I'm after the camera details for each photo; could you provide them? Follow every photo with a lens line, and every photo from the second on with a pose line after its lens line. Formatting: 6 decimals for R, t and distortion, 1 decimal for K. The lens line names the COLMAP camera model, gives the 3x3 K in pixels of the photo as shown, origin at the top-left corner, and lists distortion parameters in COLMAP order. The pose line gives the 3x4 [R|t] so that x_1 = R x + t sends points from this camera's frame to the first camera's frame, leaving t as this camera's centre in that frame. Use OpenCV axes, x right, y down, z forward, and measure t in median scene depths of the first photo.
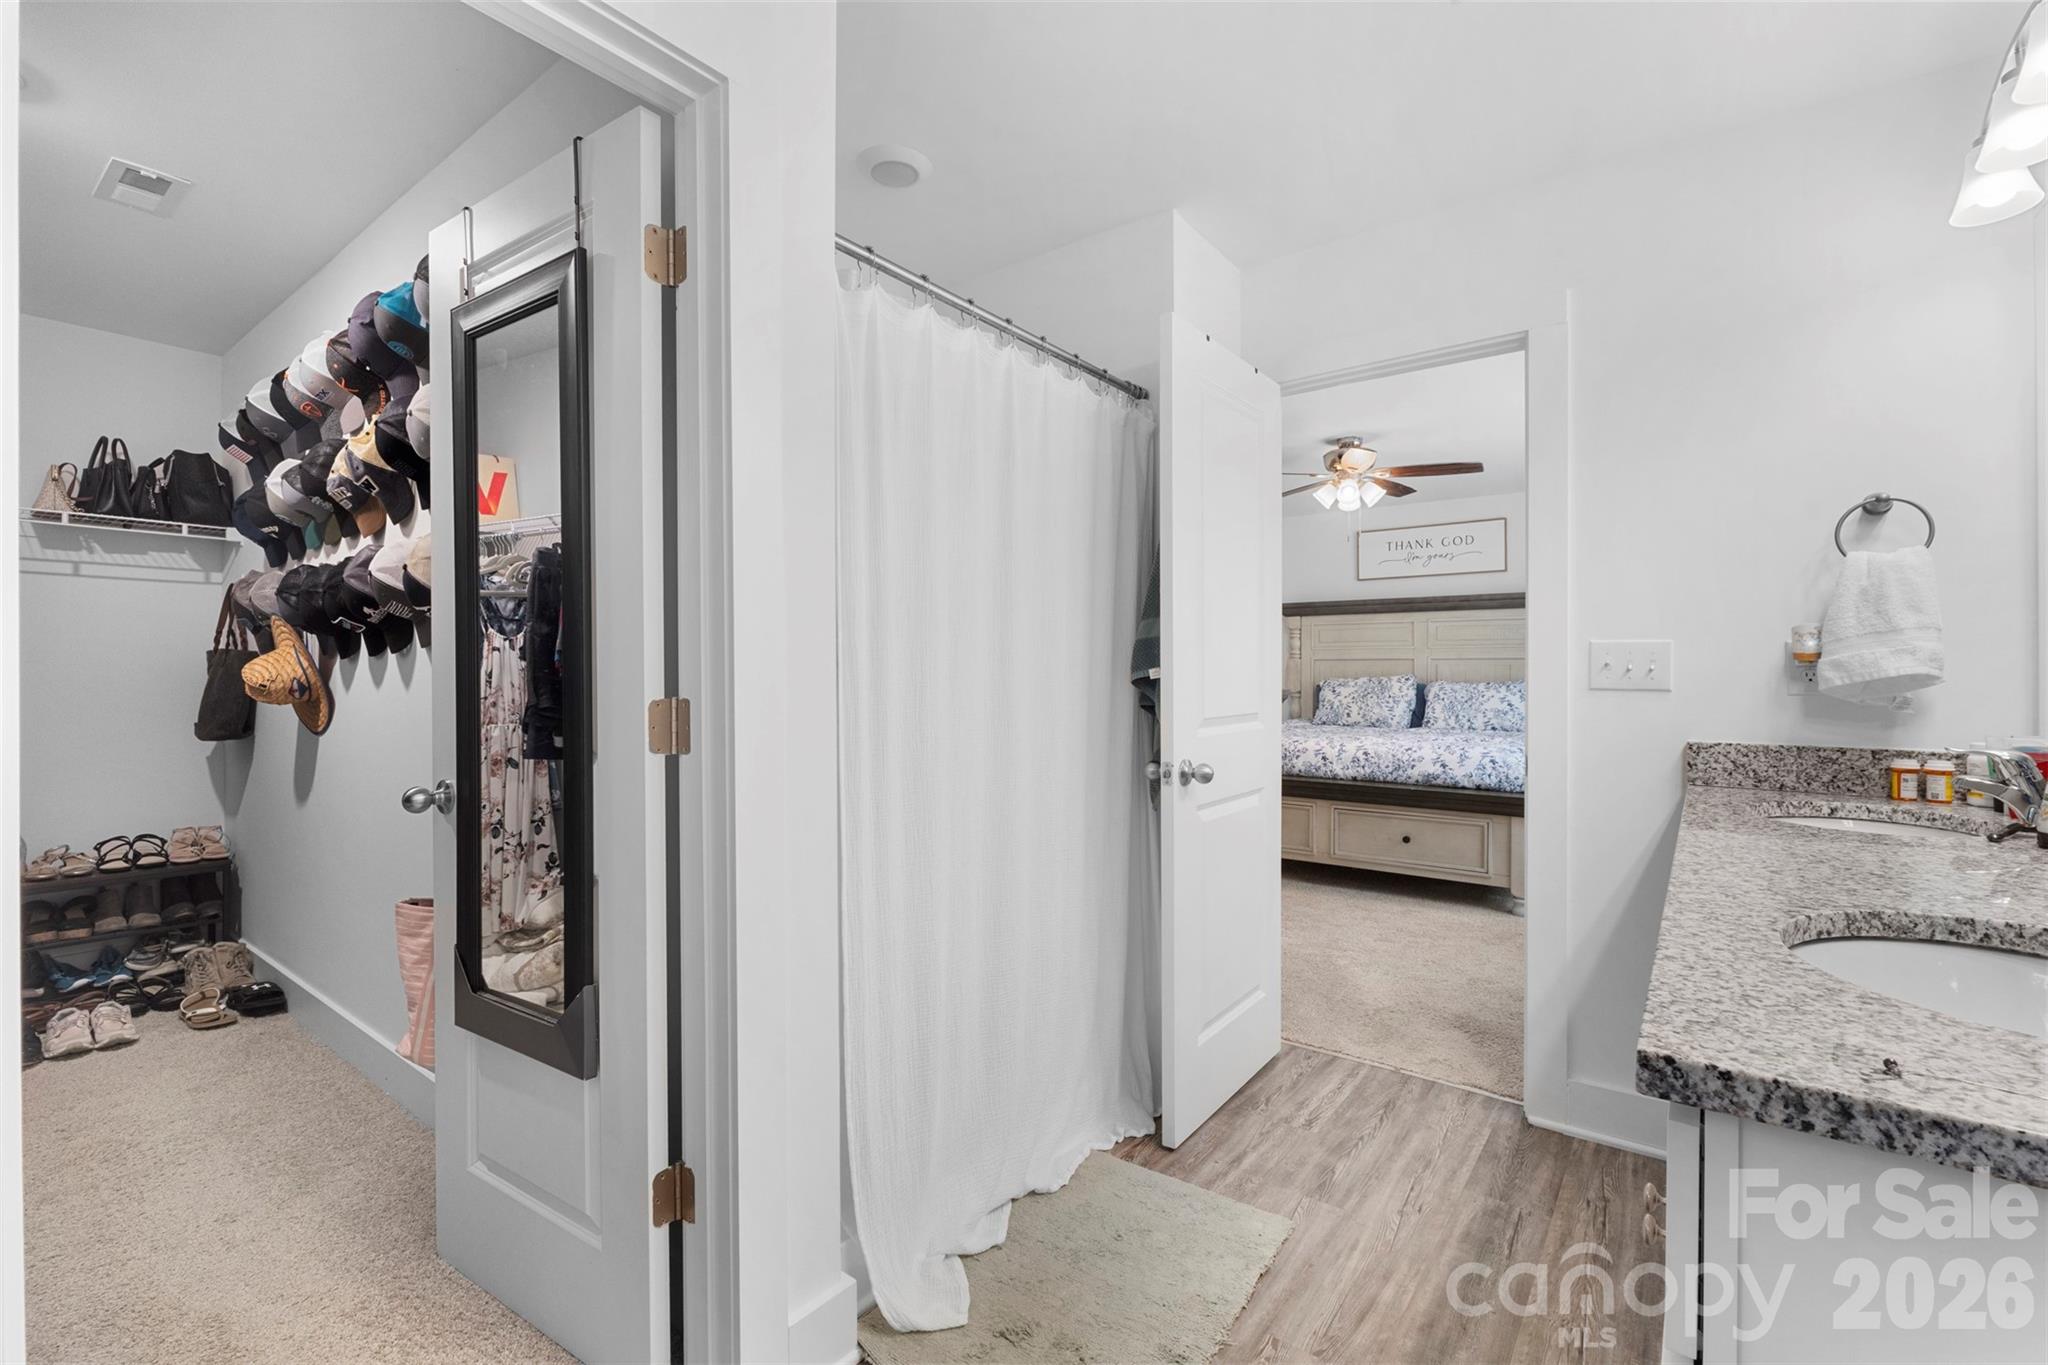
lens RADIAL K [[904.1, 0, 1020.7], [0, 904.1, 675.5], [0, 0, 1]] dist [-0.008279, -0.000767]
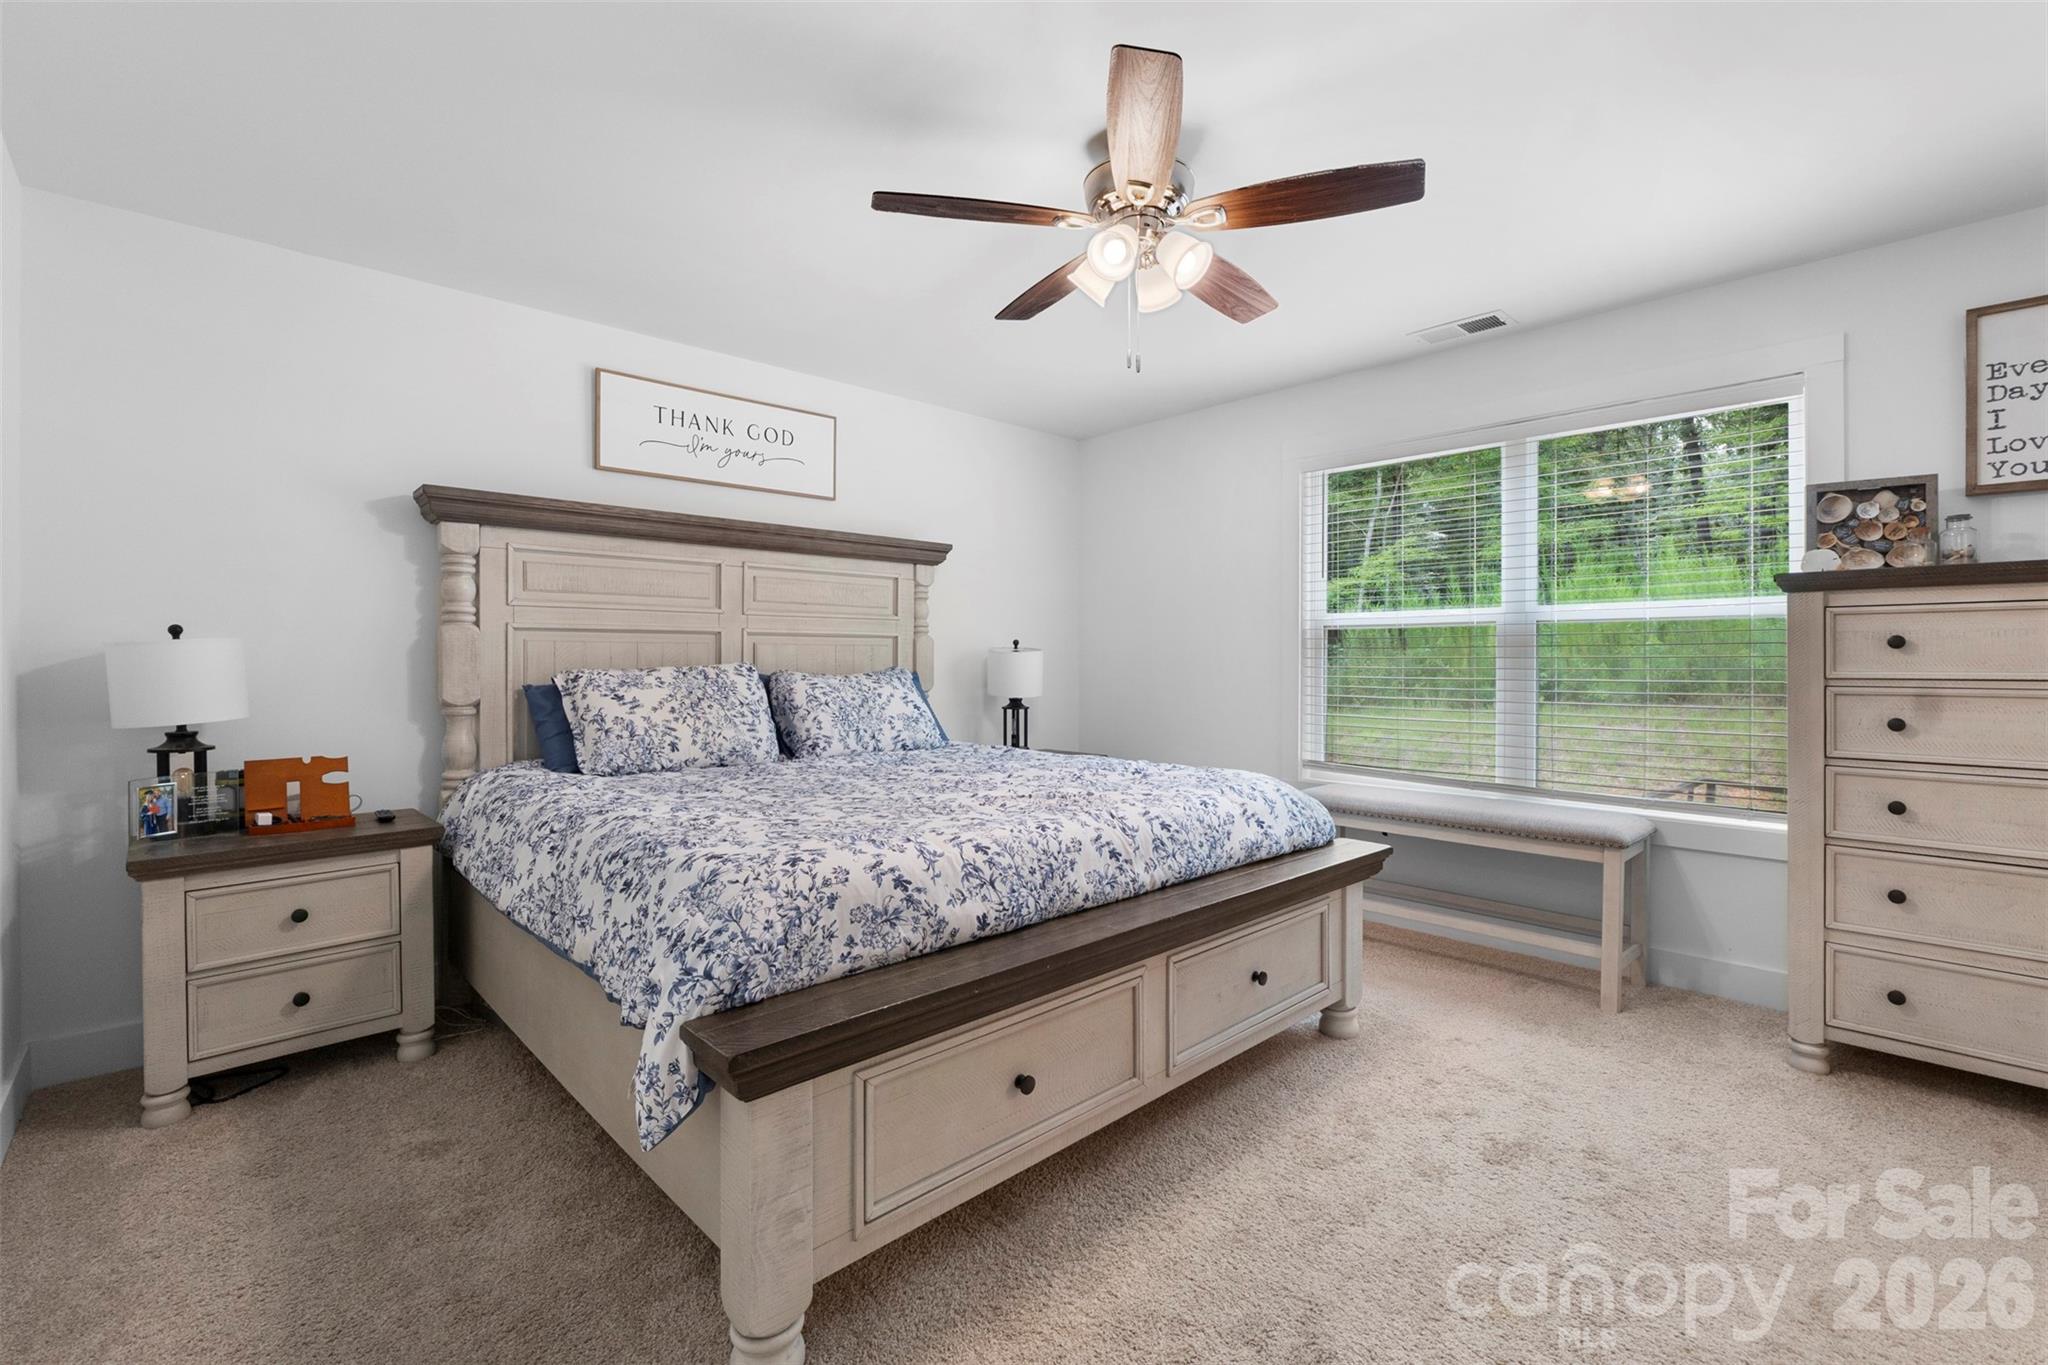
lens RADIAL K [[898.3, 0, 1027.4], [0, 898.3, 663.9], [0, 0, 1]] dist [-0.008776, 0.000308]
pose [[0.165639, -0.005733, 0.986170, -0.073777], [0.005137, 0.999975, 0.004950, -0.001180], [-0.986173, 0.004246, 0.165664, 0.782996]]
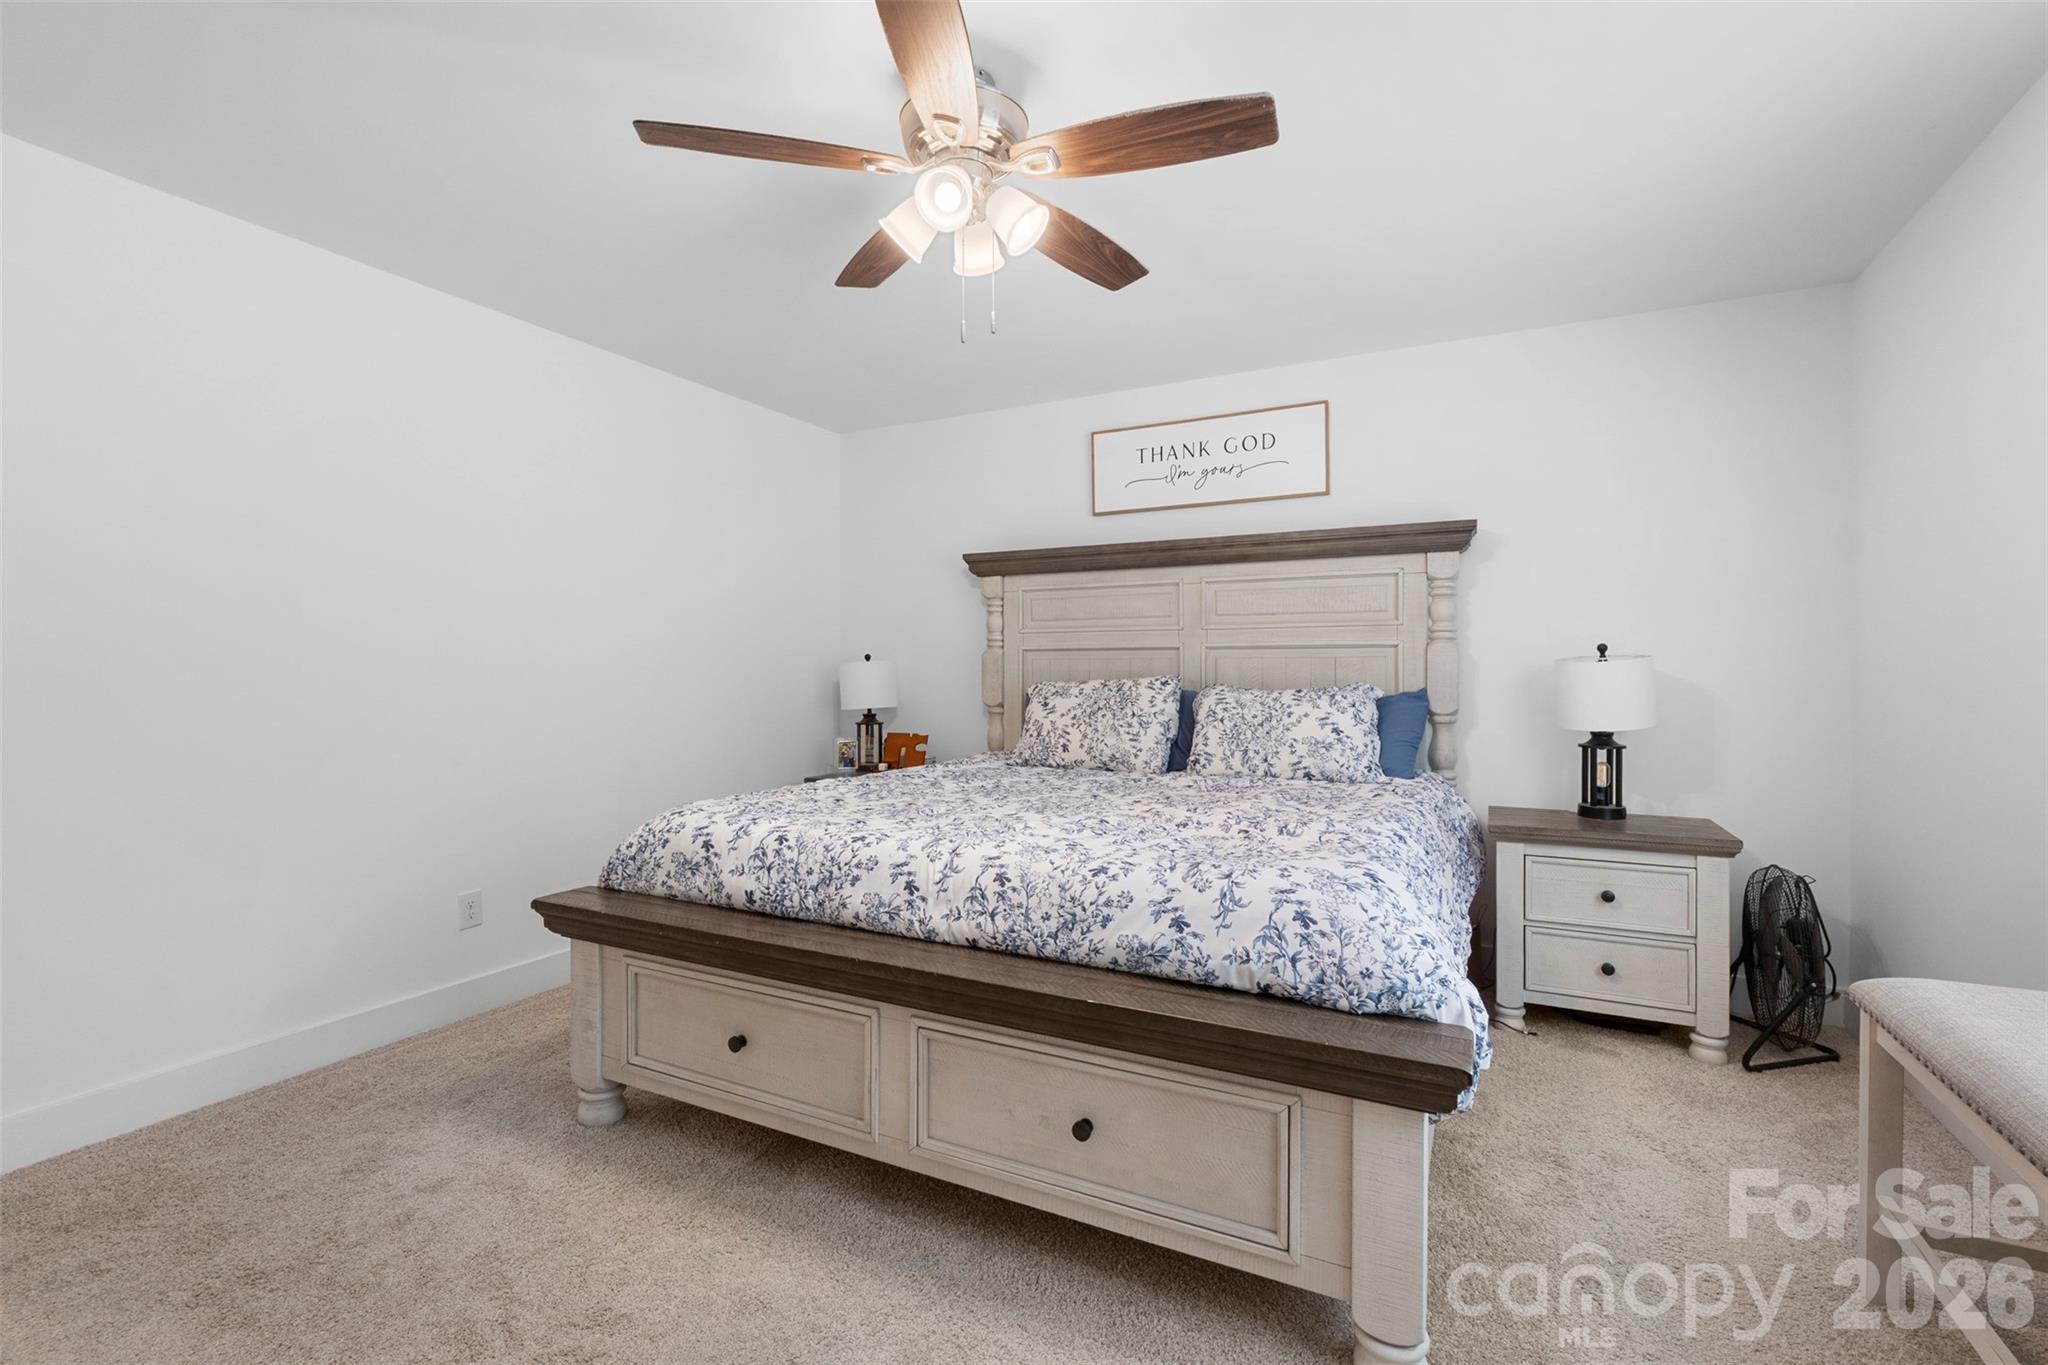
lens RADIAL K [[904.1, 0, 1020.7], [0, 904.1, 675.5], [0, 0, 1]] dist [-0.008279, -0.000767]
pose [[0.985340, -0.003683, 0.170564, 0.255602], [0.003547, 0.999993, 0.001099, -0.001698], [-0.170567, -0.000478, 0.985346, 0.483106]]
